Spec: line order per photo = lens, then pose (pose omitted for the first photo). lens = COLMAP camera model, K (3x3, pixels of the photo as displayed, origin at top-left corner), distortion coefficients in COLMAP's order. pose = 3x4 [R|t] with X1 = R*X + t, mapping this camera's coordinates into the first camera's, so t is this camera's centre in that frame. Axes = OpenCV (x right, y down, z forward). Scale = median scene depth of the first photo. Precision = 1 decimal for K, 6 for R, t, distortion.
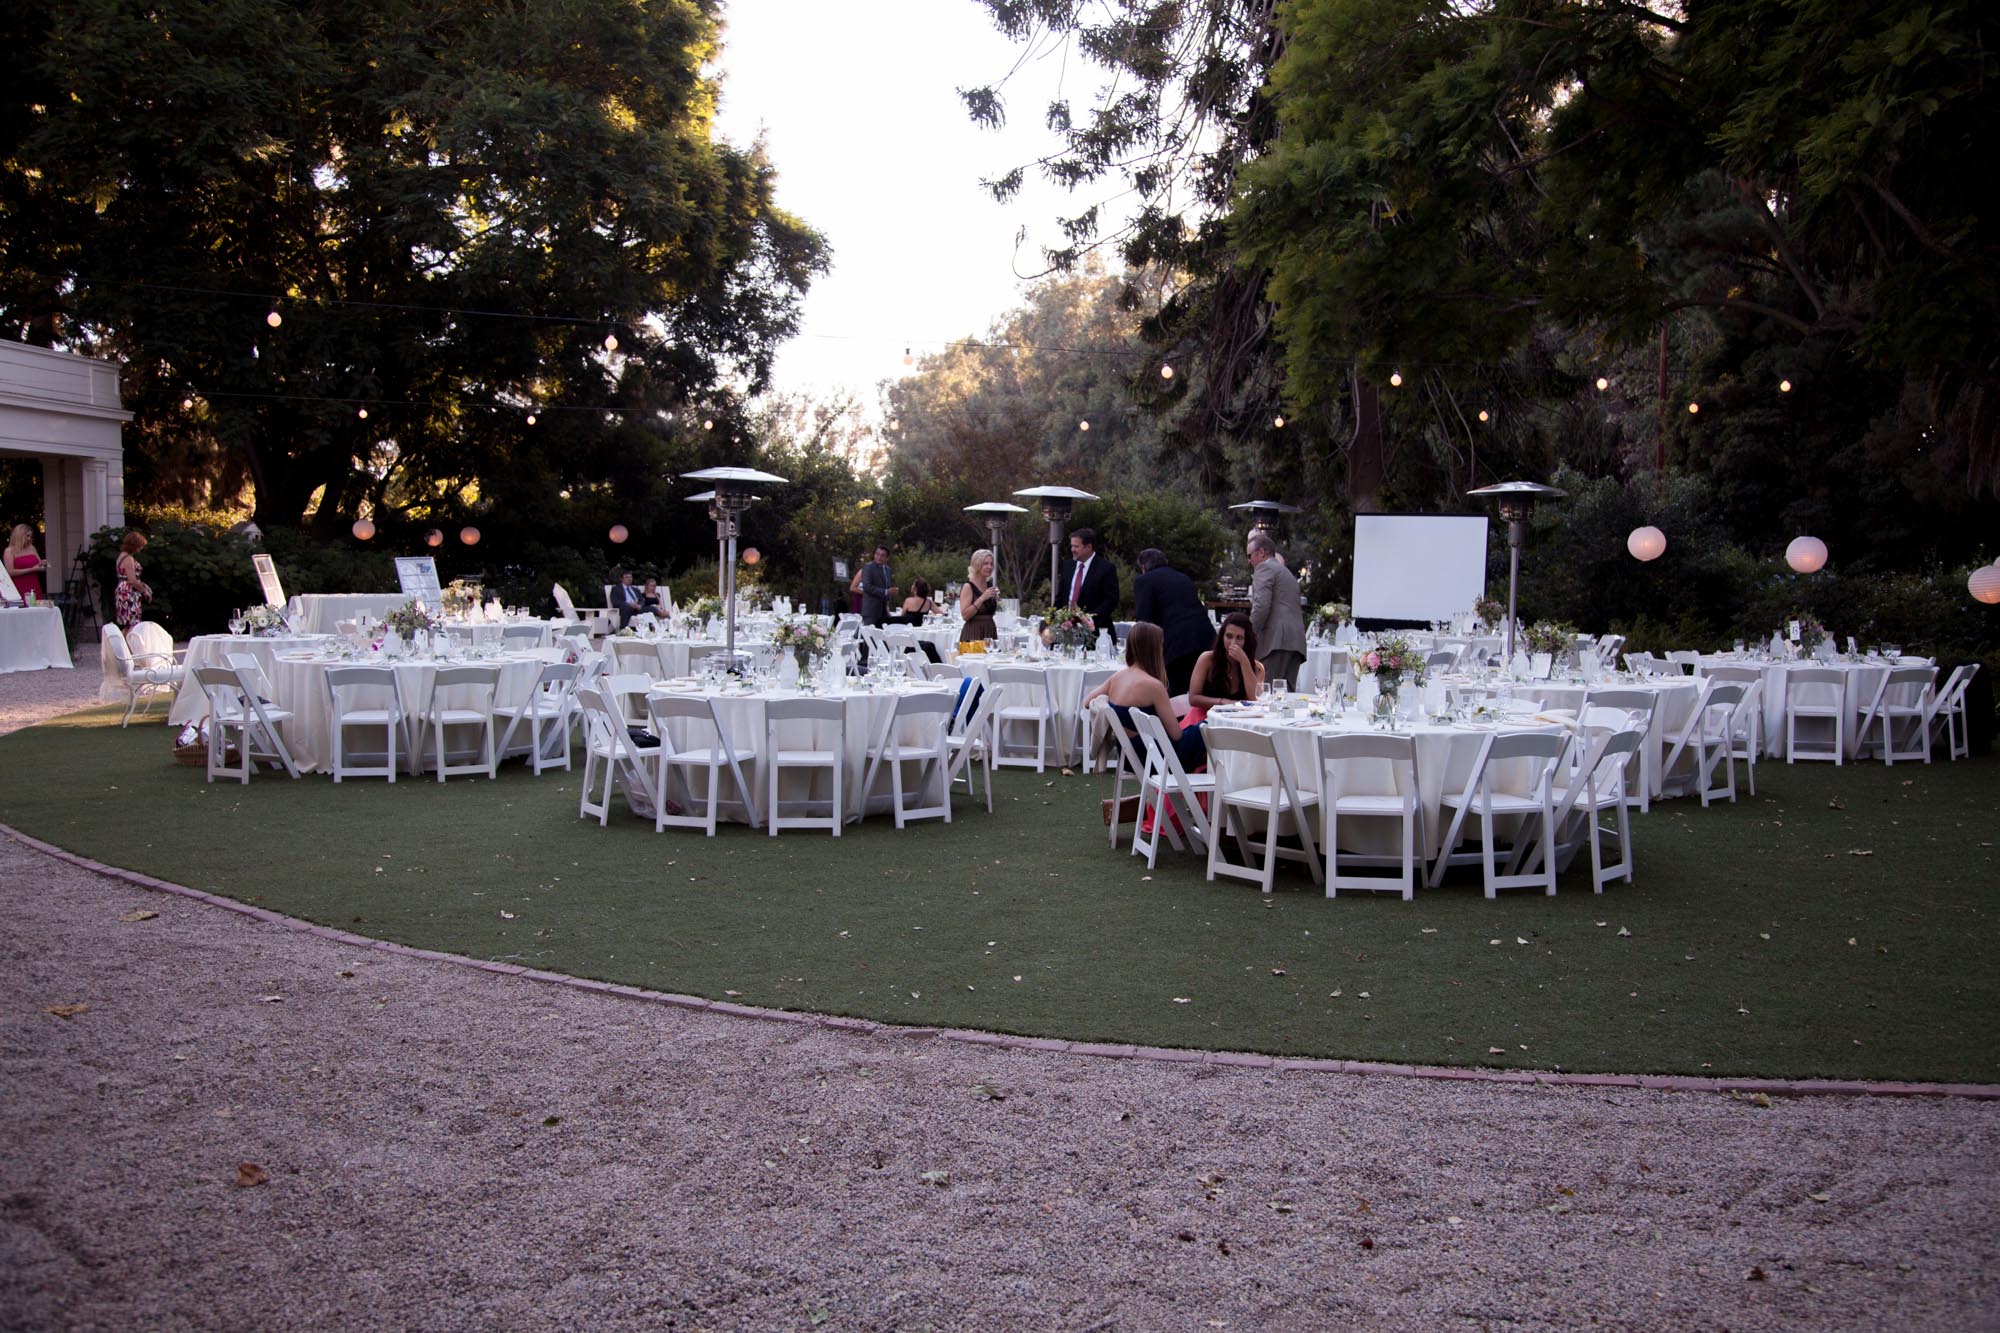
lens RADIAL K [[1835.2, 0, 1000.0], [0, 1835.2, 660.4], [0, 0, 1]] dist [-0.007860, 0.000000]
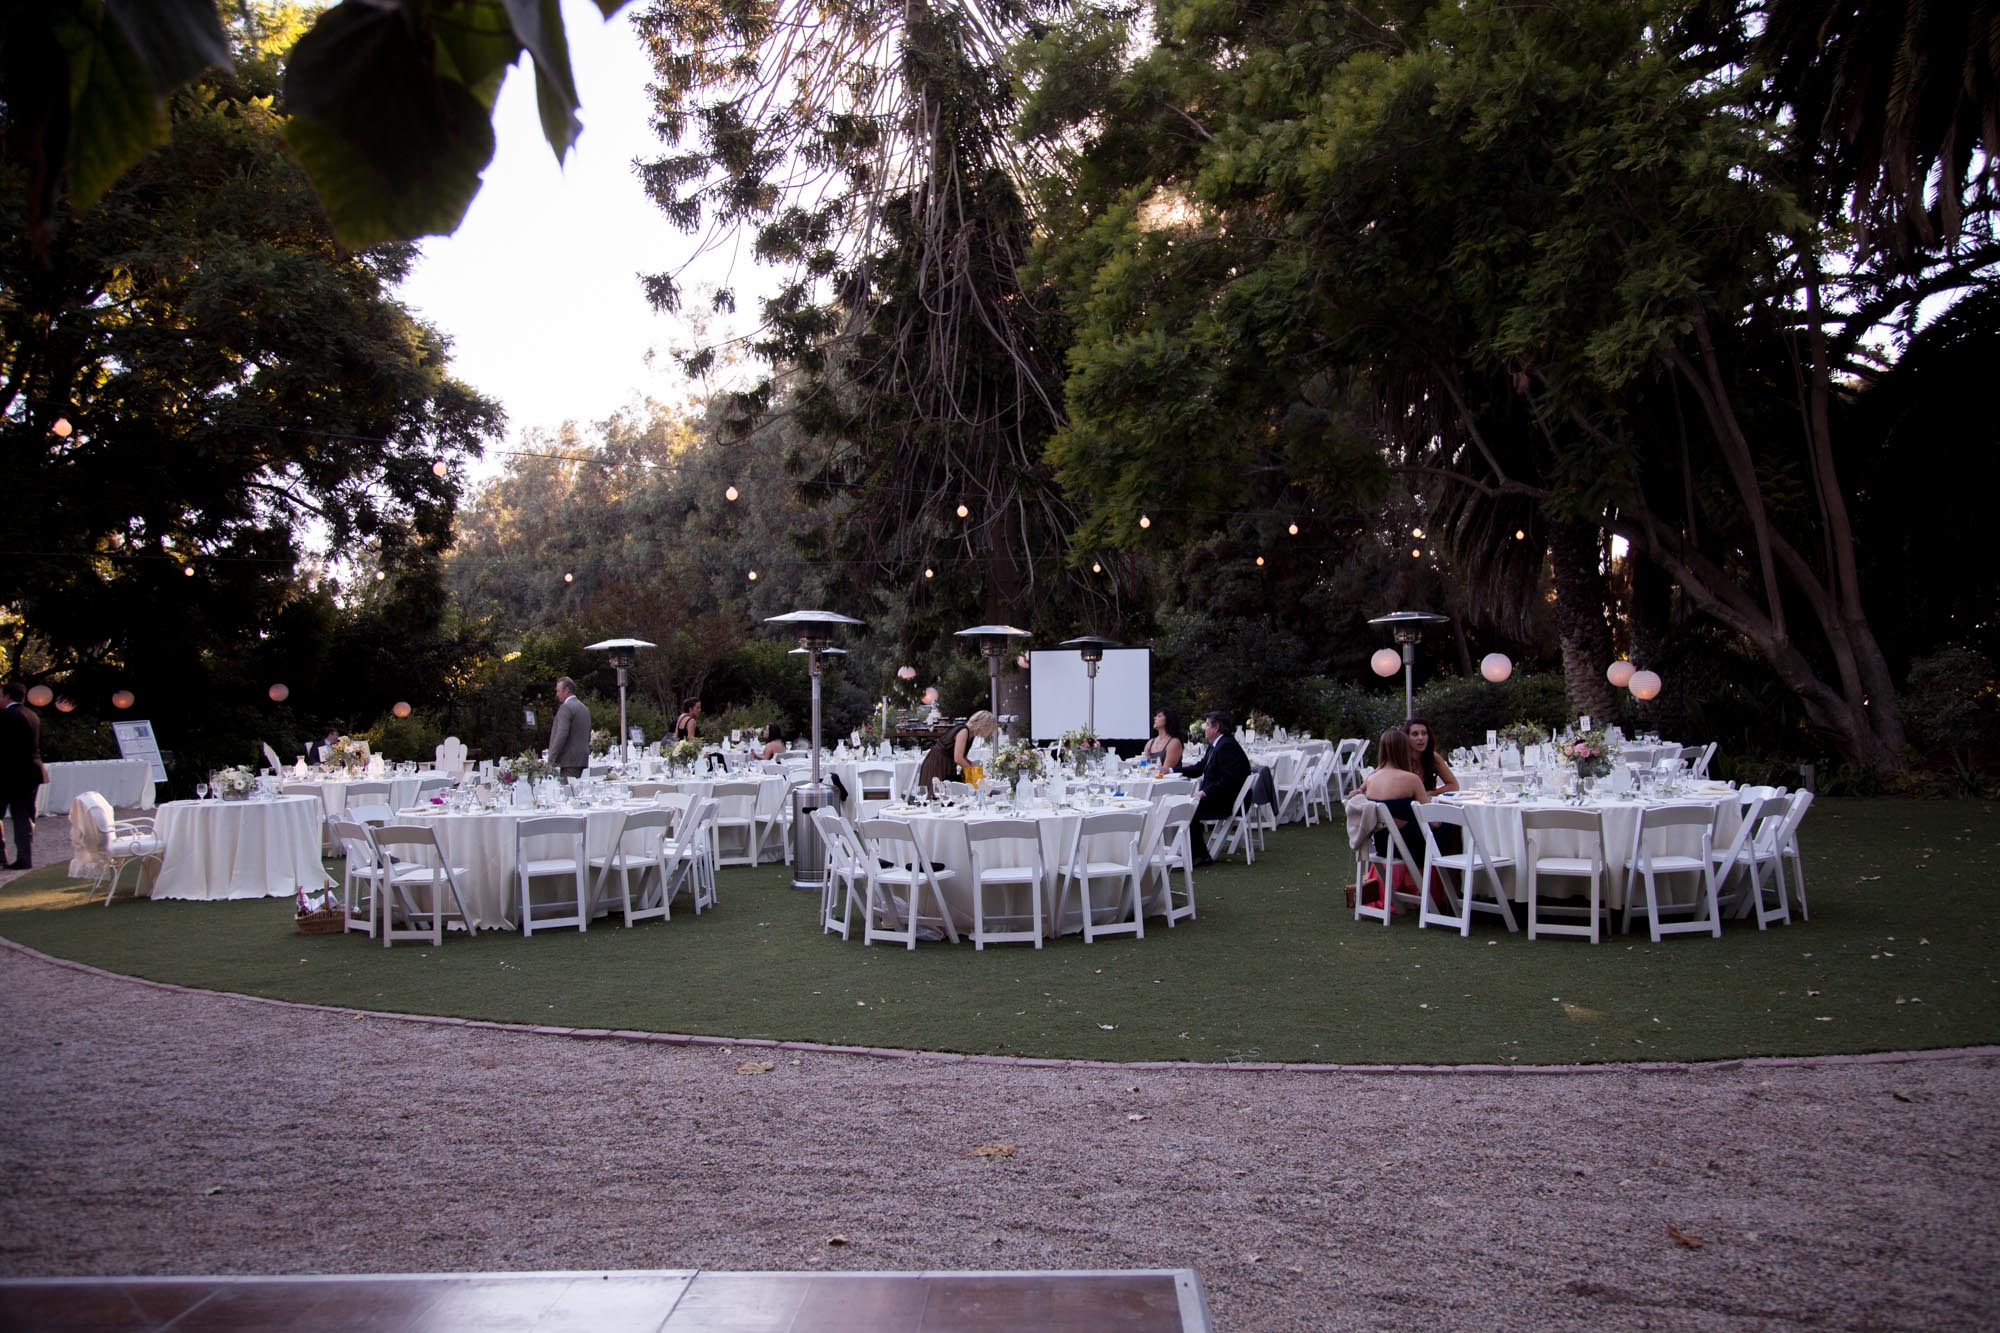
lens RADIAL K [[1645.8, 0, 1000.6], [0, 1645.8, 662.9], [0, 0, 1]] dist [-0.055855, 0.025973]
pose [[0.937763, -0.030617, 0.345924, -0.185016], [0.057646, 0.996011, -0.068117, -0.001988], [-0.342459, 0.083818, 0.935787, 0.037555]]
